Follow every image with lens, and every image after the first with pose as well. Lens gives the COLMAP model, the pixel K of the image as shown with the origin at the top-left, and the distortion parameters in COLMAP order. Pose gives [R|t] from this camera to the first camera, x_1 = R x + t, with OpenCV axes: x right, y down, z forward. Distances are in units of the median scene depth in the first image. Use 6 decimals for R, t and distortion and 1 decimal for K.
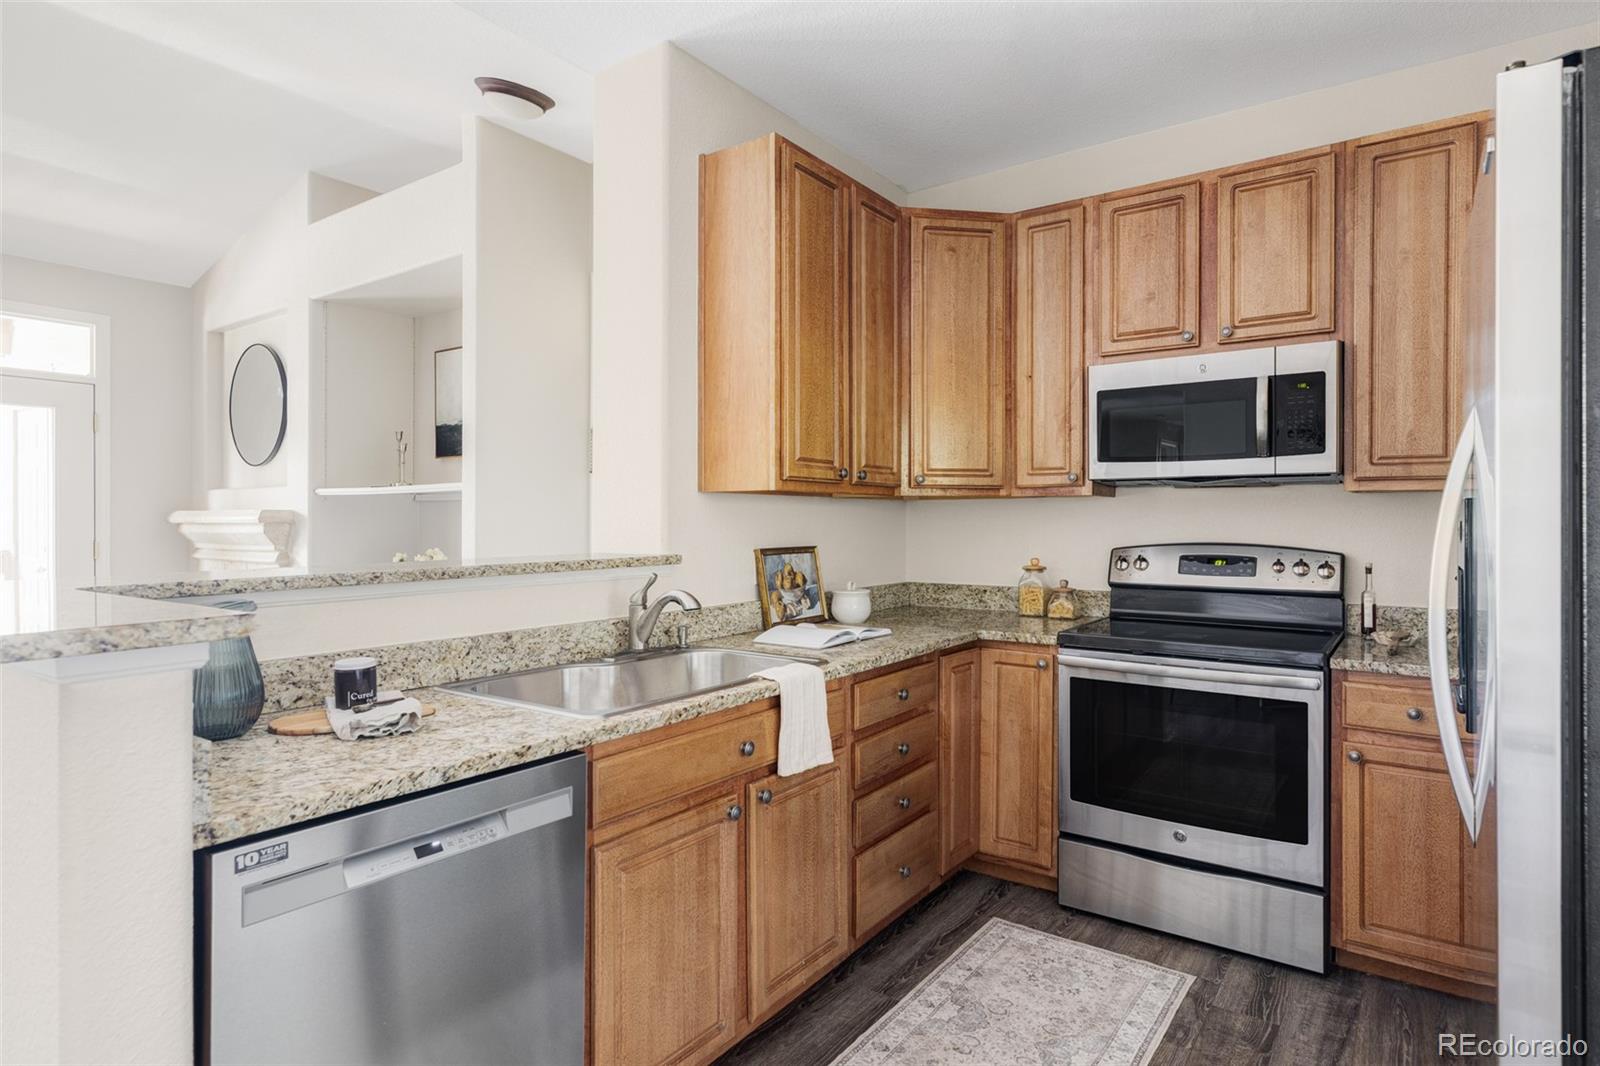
lens RADIAL K [[860.4, 0, 807.1], [0, 860.4, 524.7], [0, 0, 1]] dist [0.005772, 0.000852]
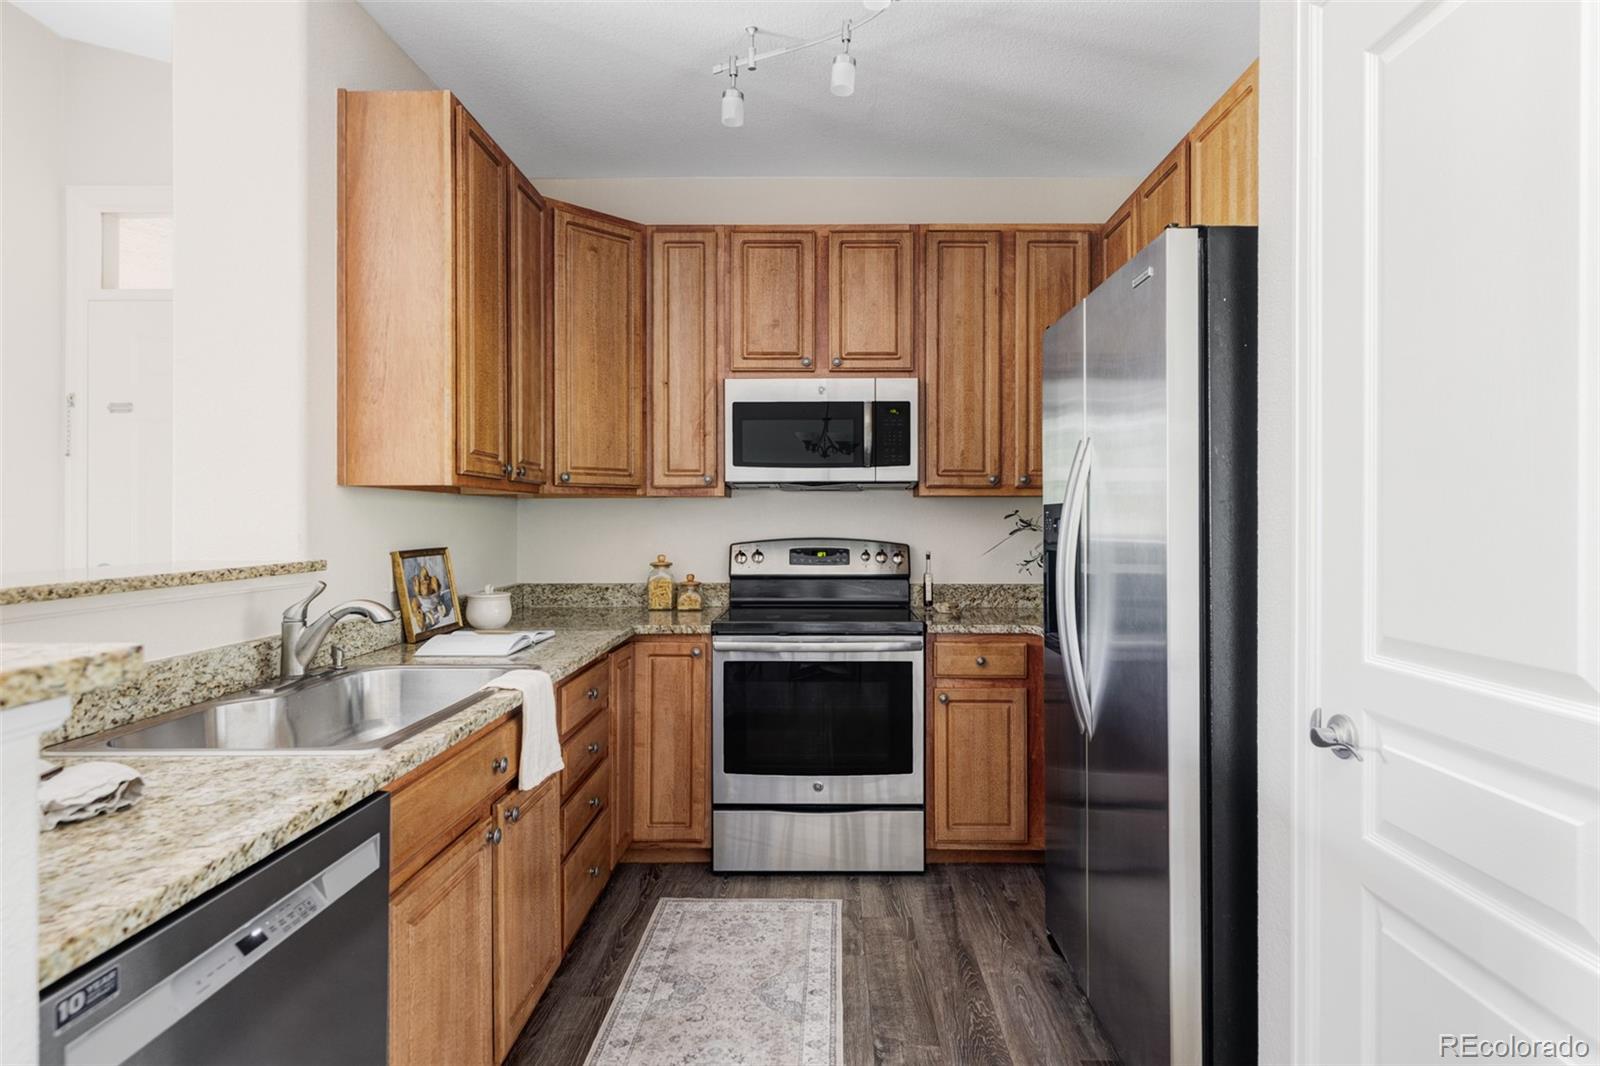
lens RADIAL K [[860.4, 0, 804.5], [0, 860.4, 523.9], [0, 0, 1]] dist [0.005772, 0.000852]
pose [[0.822109, -0.004028, 0.569315, -0.252770], [0.005042, 0.999987, -0.000206, 0.002629], [-0.569307, 0.003040, 0.822119, 0.042666]]
